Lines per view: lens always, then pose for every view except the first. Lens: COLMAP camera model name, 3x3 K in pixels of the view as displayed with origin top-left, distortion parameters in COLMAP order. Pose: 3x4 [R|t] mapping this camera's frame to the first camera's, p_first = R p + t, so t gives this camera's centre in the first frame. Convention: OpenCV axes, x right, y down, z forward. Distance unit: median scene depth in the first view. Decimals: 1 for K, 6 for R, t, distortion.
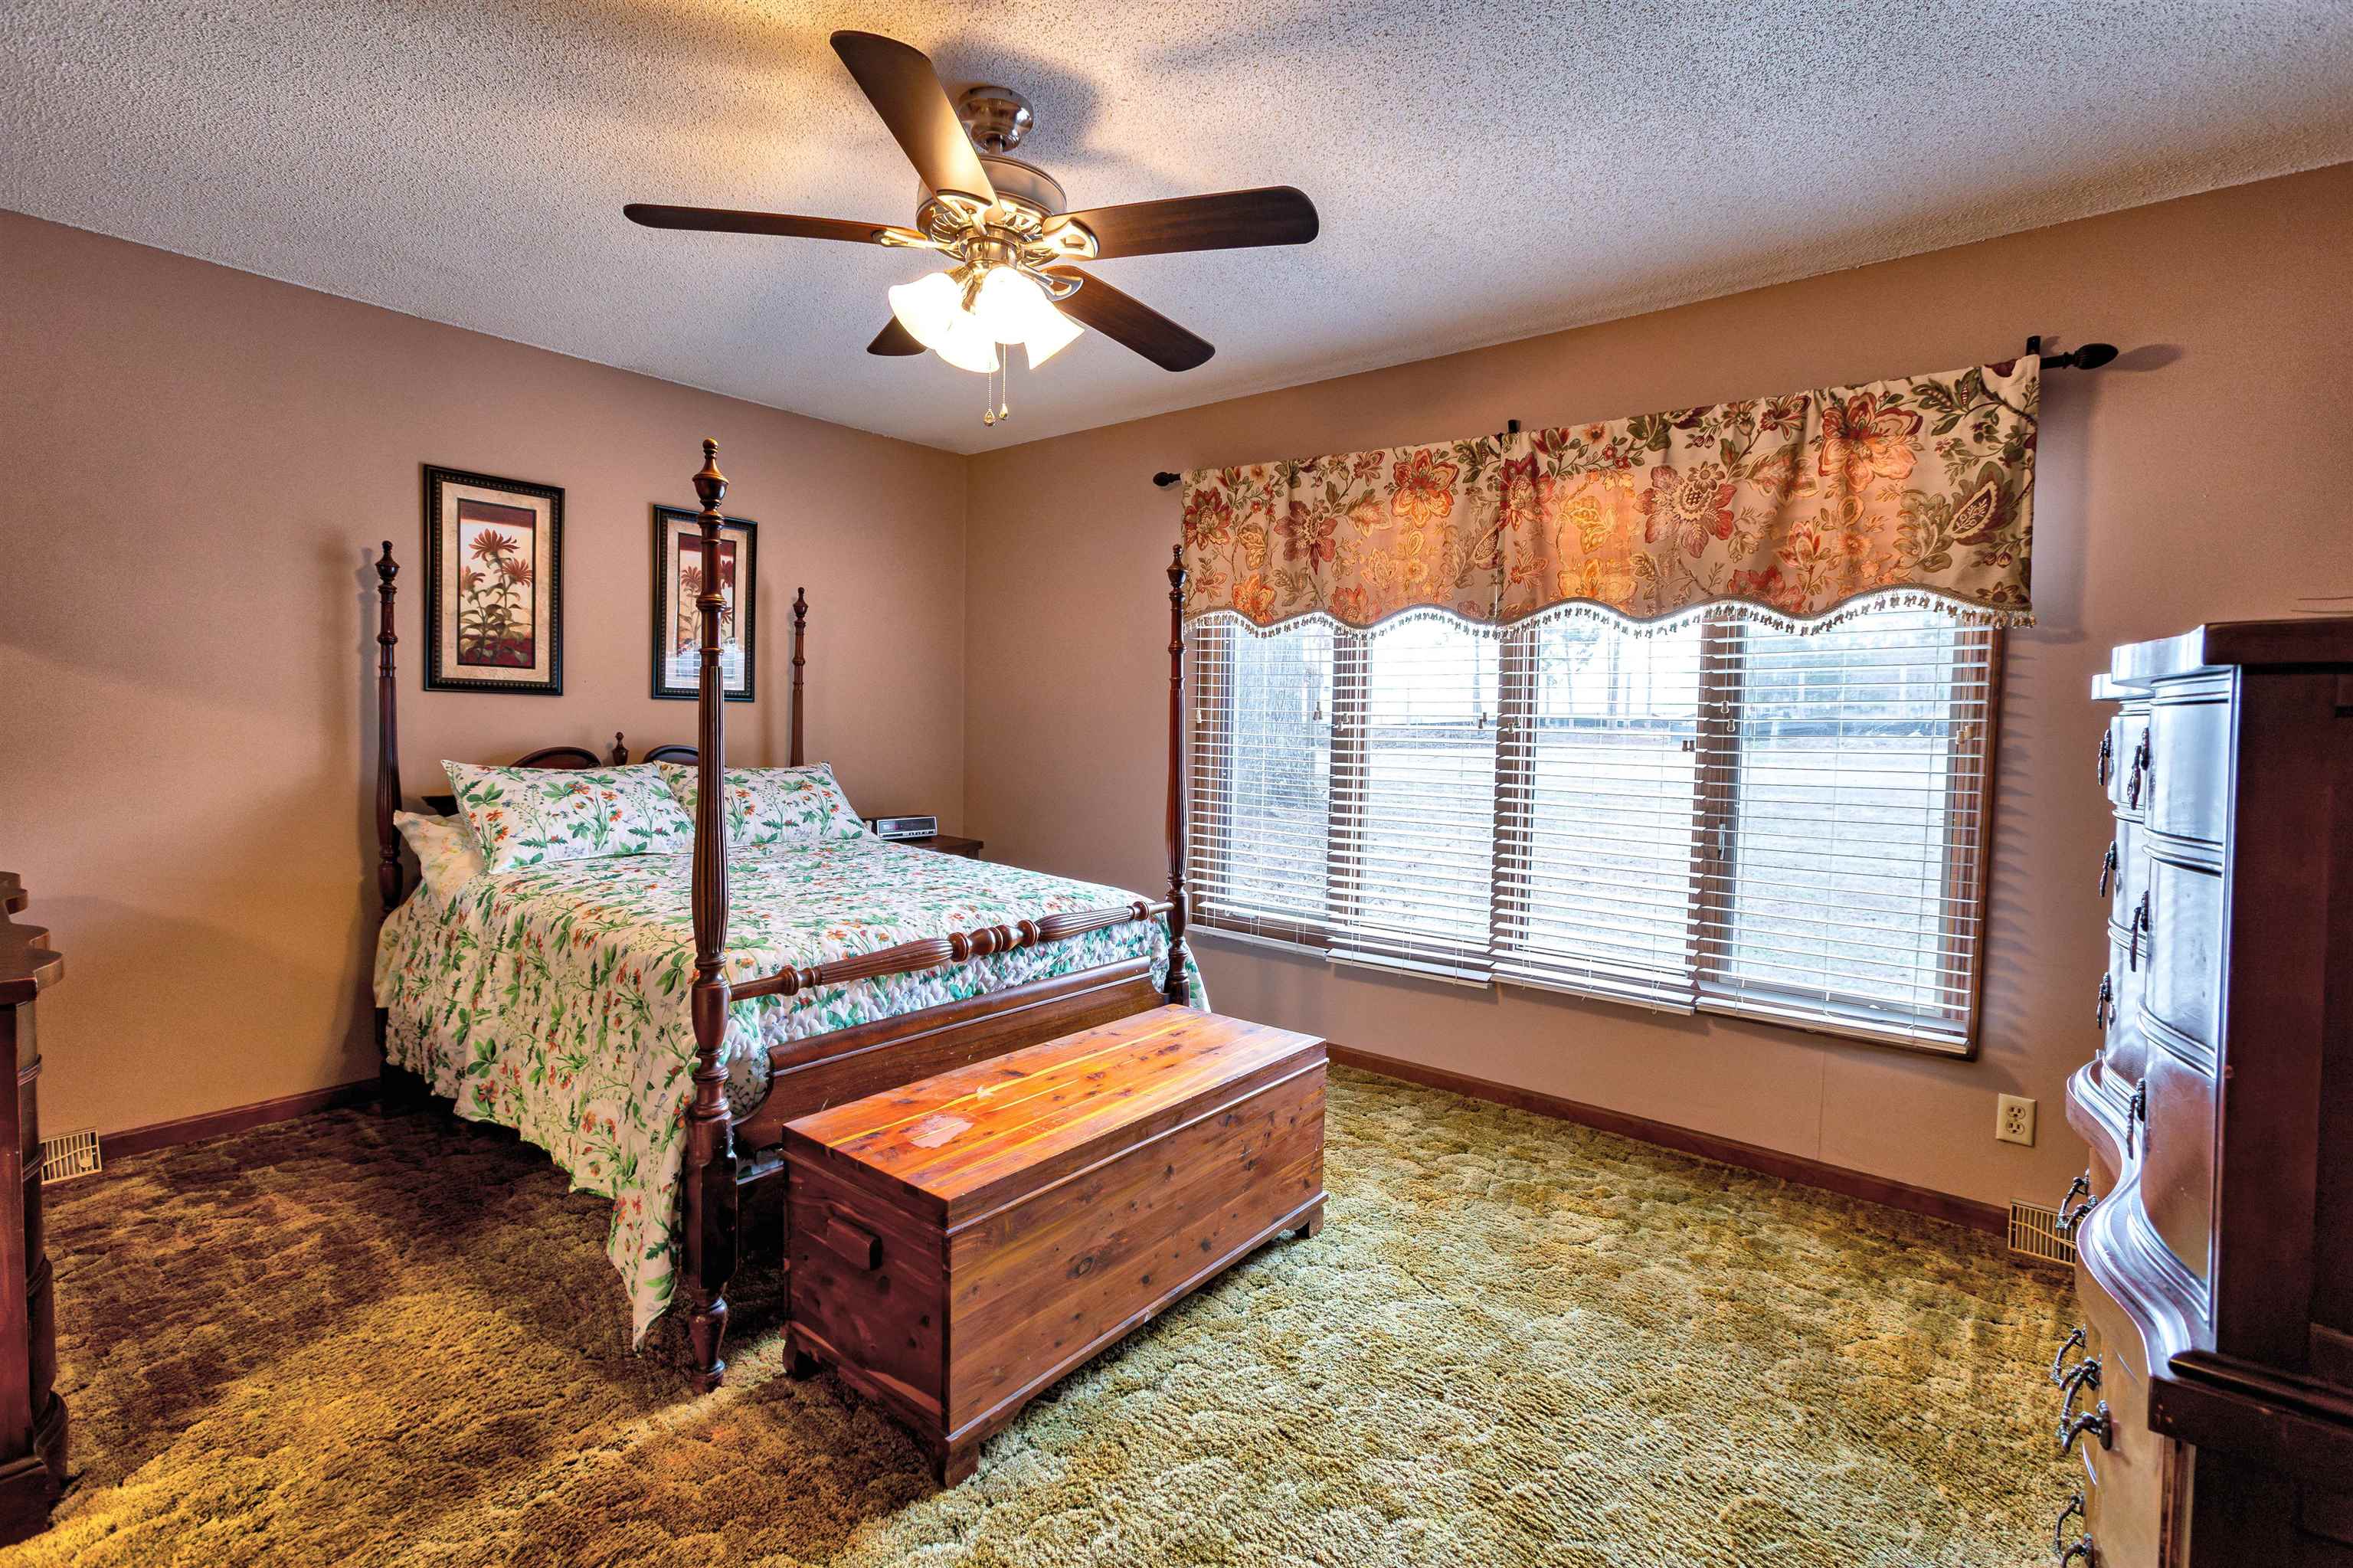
lens RADIAL K [[1049.2, 0, 1174.1], [0, 1049.2, 770.5], [0, 0, 1]] dist [-0.001170, 0.000333]
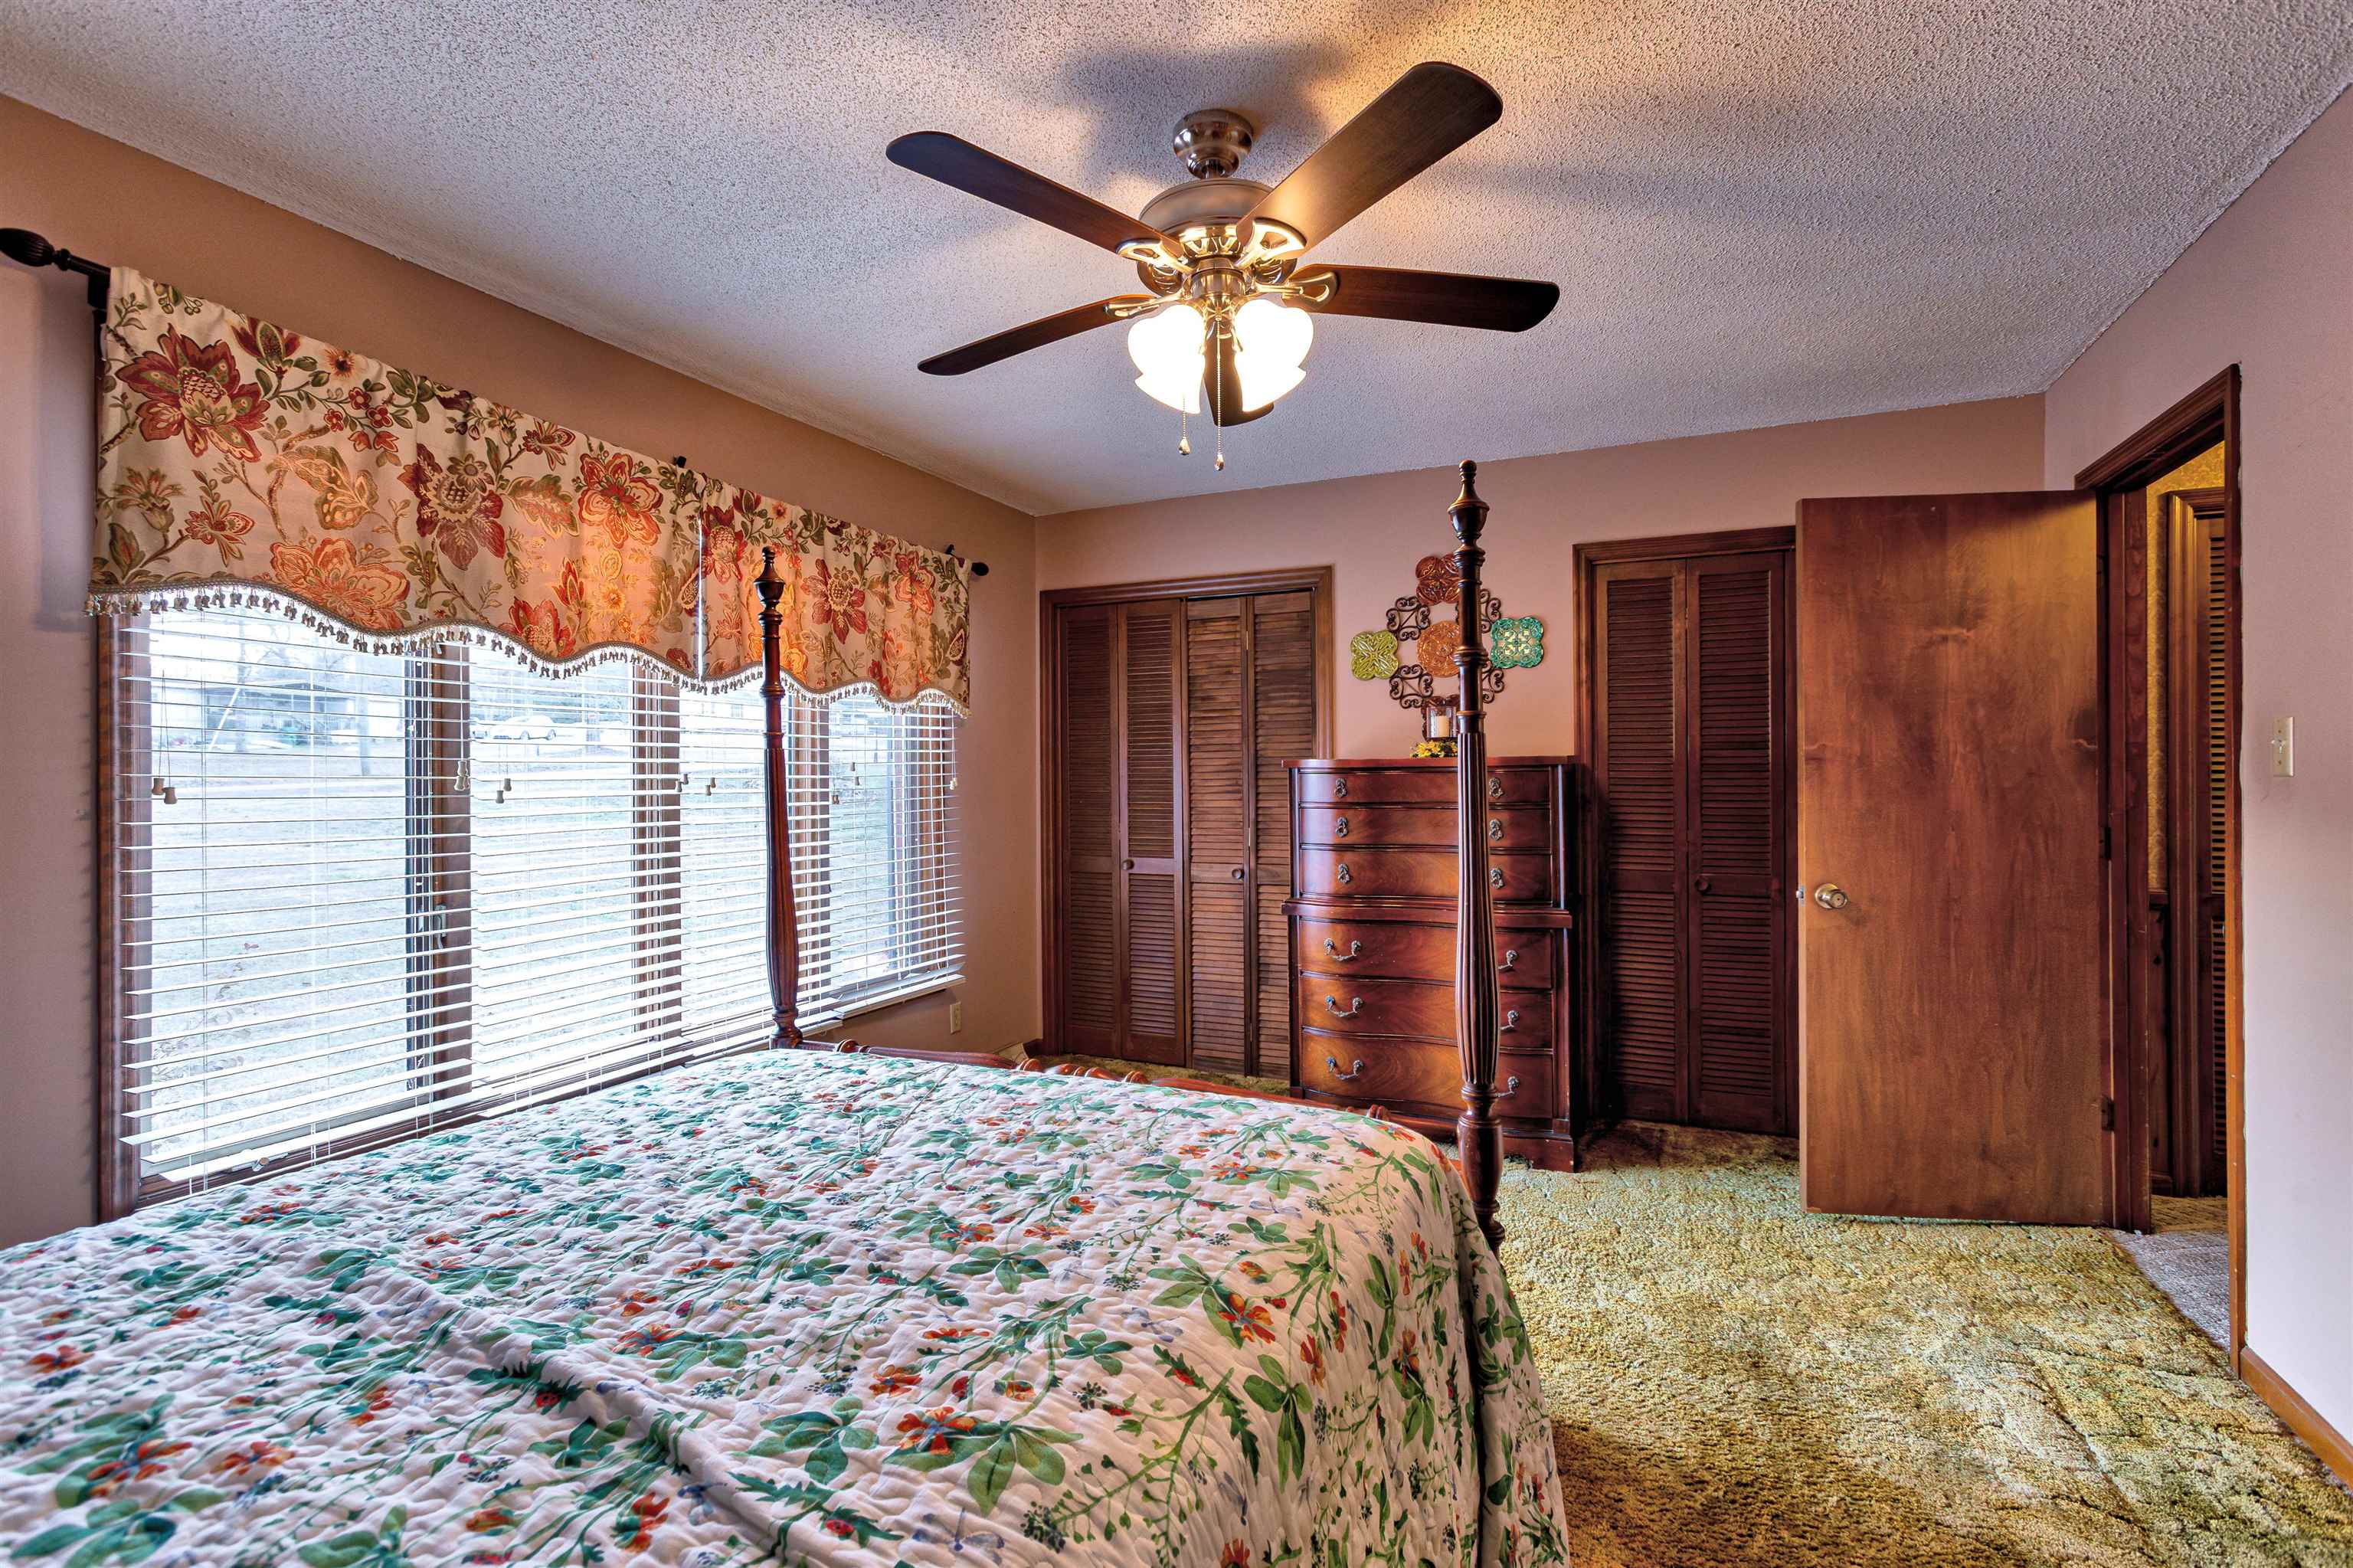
lens RADIAL K [[1049.2, 0, 1175.1], [0, 1049.2, 775.6], [0, 0, 1]] dist [-0.001170, 0.000333]
pose [[-0.240496, -0.036750, 0.969954, -0.687763], [0.026577, 0.998659, 0.044427, -0.080168], [-0.970286, 0.036463, -0.239197, 0.801037]]
